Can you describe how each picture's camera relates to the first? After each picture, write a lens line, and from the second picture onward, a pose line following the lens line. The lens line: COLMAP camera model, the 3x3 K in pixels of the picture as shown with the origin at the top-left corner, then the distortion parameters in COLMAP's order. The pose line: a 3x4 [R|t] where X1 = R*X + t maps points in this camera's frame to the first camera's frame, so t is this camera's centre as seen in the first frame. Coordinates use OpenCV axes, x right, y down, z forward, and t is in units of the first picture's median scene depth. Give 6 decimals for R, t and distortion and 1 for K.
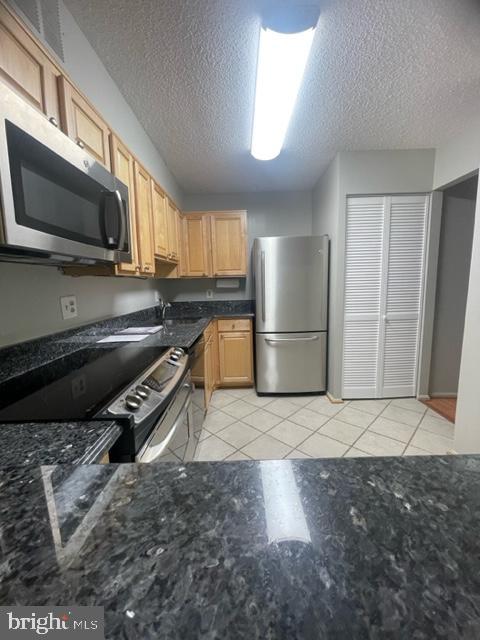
lens RADIAL K [[254.8, 0, 241.2], [0, 254.8, 316.3], [0, 0, 1]] dist [0.001730, 0.000030]
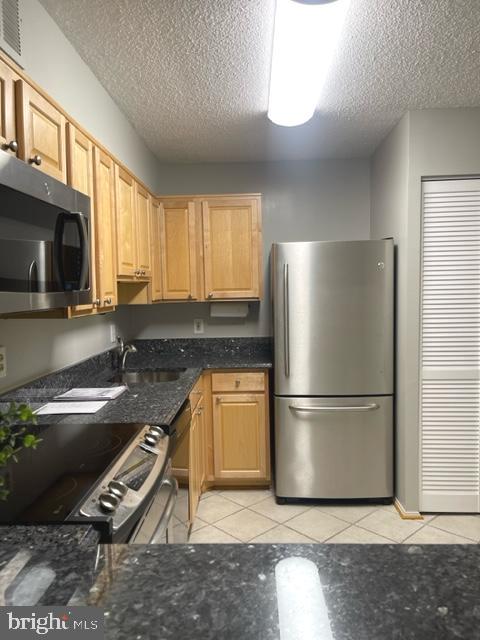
lens RADIAL K [[483.0, 0, 238.2], [0, 483.0, 320.9], [0, 0, 1]] dist [0.037386, -0.015188]
pose [[0.999380, 0.009405, -0.033931, 0.011448], [-0.011426, 0.998141, -0.059859, -0.056382], [0.033305, 0.060209, 0.997630, -0.209980]]
